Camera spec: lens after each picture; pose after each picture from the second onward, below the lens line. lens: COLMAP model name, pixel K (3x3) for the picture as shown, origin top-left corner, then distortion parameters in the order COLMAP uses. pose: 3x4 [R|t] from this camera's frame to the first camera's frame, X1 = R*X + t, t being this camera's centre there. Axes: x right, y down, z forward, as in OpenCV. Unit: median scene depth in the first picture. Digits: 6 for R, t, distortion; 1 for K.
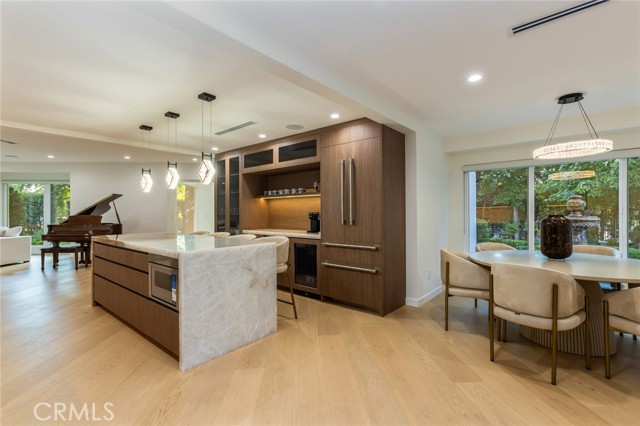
lens RADIAL K [[296.0, 0, 318.7], [0, 296.0, 212.9], [0, 0, 1]] dist [0.019158, 0.000479]
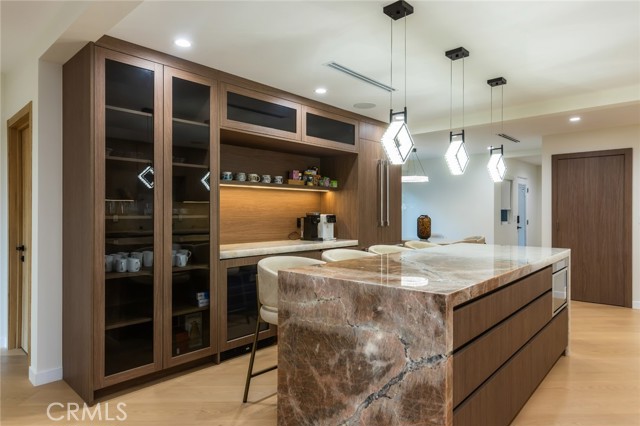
lens RADIAL K [[392.1, 0, 321.6], [0, 392.1, 210.7], [0, 0, 1]] dist [-0.002205, 0.010473]
pose [[0.023255, 0.008726, 0.999691, -1.570955], [0.000223, 0.999962, -0.008733, 0.000133], [-0.999730, 0.000426, 0.023252, 1.520549]]
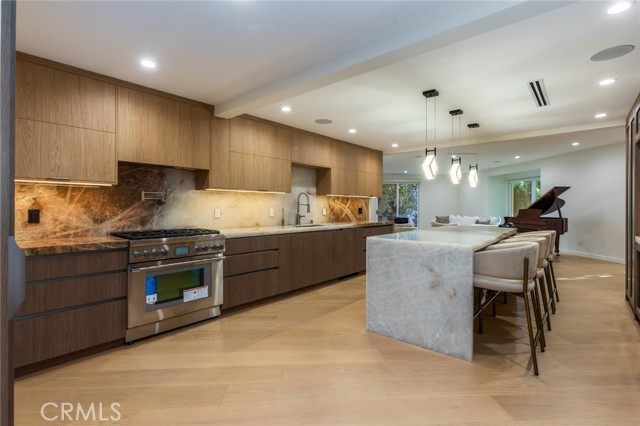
lens RADIAL K [[308.3, 0, 319.5], [0, 308.3, 207.2], [0, 0, 1]] dist [-0.000172, 0.000827]
pose [[-0.002537, 0.008250, -0.999963, 0.699419], [-0.007222, 0.999940, 0.008268, -0.004829], [0.999971, 0.007243, -0.002477, 0.641755]]
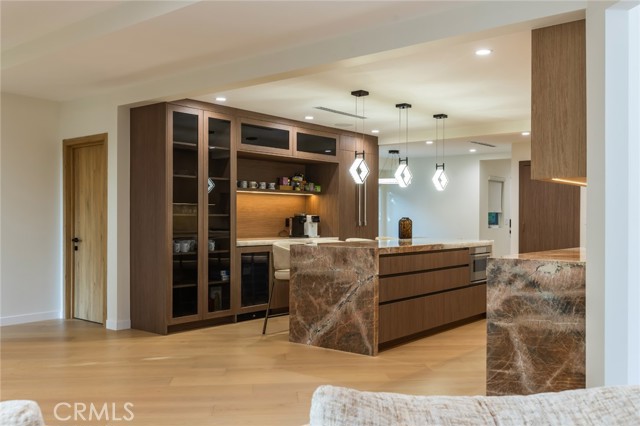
lens RADIAL K [[604.0, 0, 321.6], [0, 604.0, 217.9], [0, 0, 1]] dist [0.010908, 0.000000]
pose [[-0.031306, 0.005319, 0.999496, -2.812340], [-0.001571, 0.999984, -0.005370, 0.028541], [-0.999509, -0.001739, -0.031297, 1.578906]]
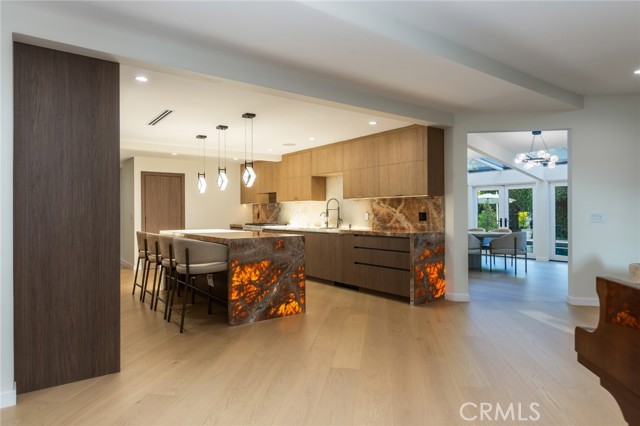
lens RADIAL K [[392.1, 0, 323.5], [0, 392.1, 211.6], [0, 0, 1]] dist [-0.002205, 0.010473]
pose [[-0.979265, 0.009049, 0.202381, -1.446890], [0.008786, 0.999959, -0.002199, 0.013597], [-0.202393, -0.000376, -0.979304, 2.939746]]
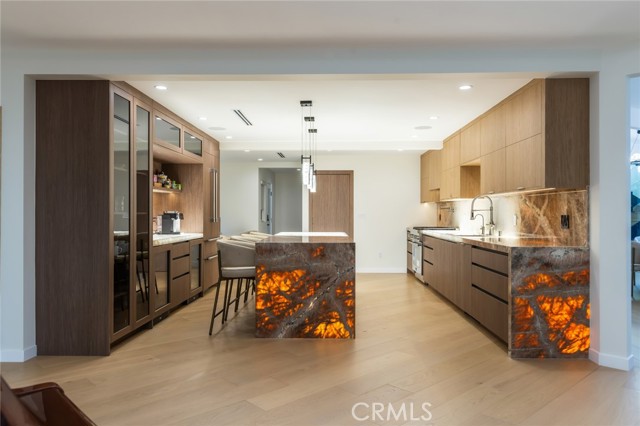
lens RADIAL K [[468.9, 0, 325.6], [0, 468.9, 212.5], [0, 0, 1]] dist [0.005853, 0.012494]
pose [[-0.645274, 0.006051, 0.763927, -2.173715], [0.003765, 0.999982, -0.004740, 0.013902], [-0.763942, -0.000183, -0.645285, 2.450187]]
